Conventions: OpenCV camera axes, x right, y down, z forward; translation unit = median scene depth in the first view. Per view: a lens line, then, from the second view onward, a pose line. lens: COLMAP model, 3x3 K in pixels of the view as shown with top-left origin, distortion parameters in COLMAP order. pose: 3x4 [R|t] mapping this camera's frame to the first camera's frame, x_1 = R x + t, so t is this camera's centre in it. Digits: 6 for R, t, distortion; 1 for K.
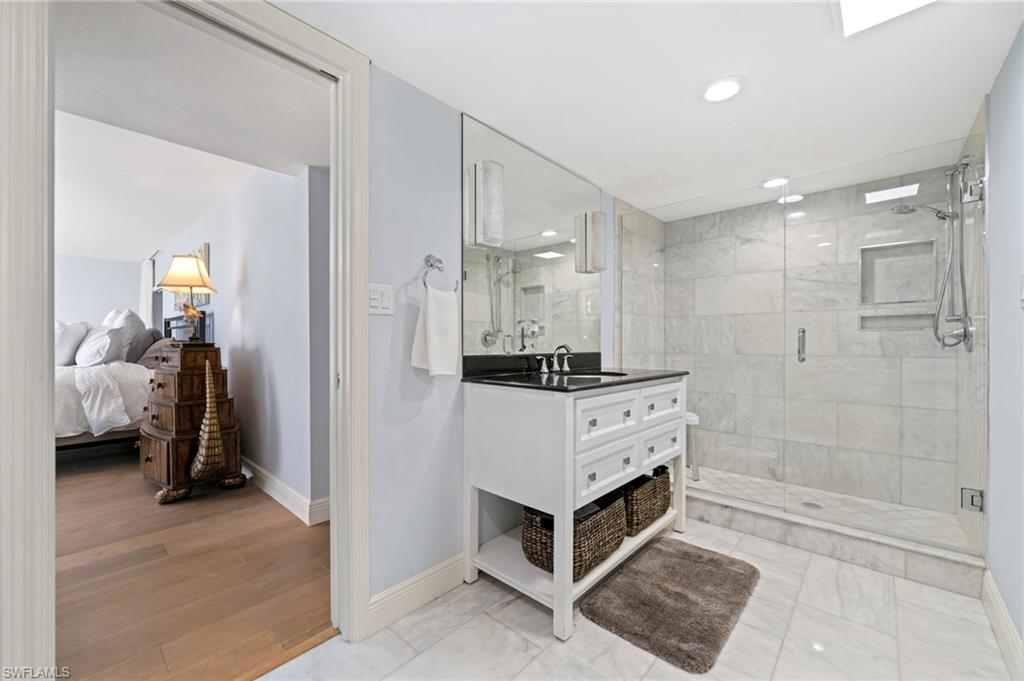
lens RADIAL K [[403.9, 0, 512.0], [0, 403.9, 340.5], [0, 0, 1]] dist [-0.001922, -0.000174]
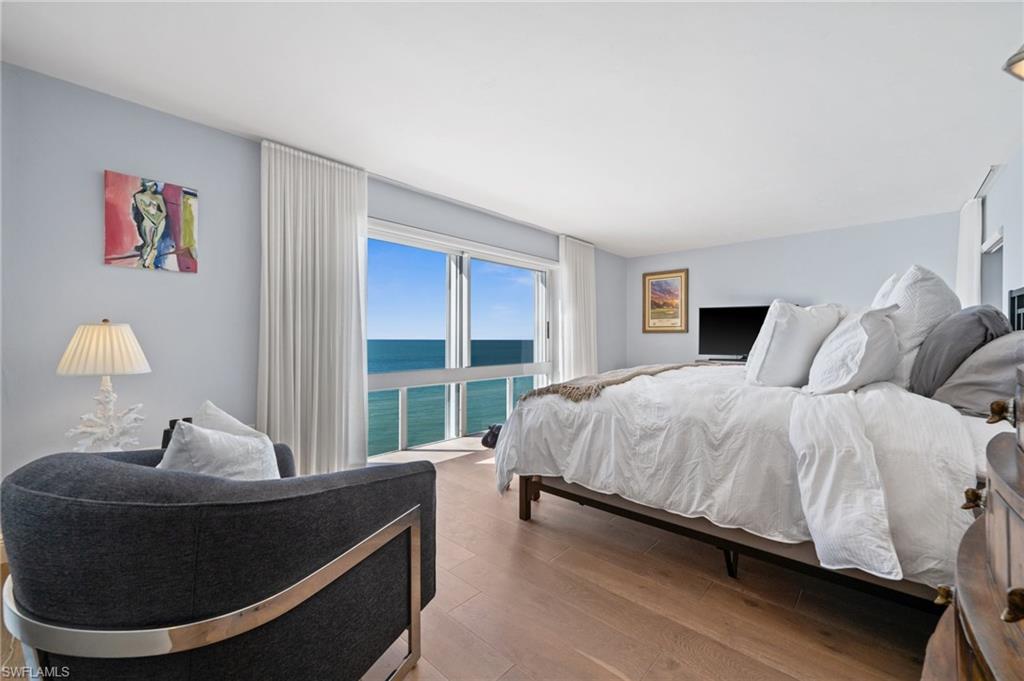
lens RADIAL K [[403.9, 0, 512.0], [0, 403.9, 340.5], [0, 0, 1]] dist [-0.001922, -0.000174]
pose [[-0.016643, 0.010621, -0.999805, -0.552448], [-0.001041, 0.999943, 0.010640, -0.001303], [0.999861, 0.001218, -0.016631, 0.618917]]
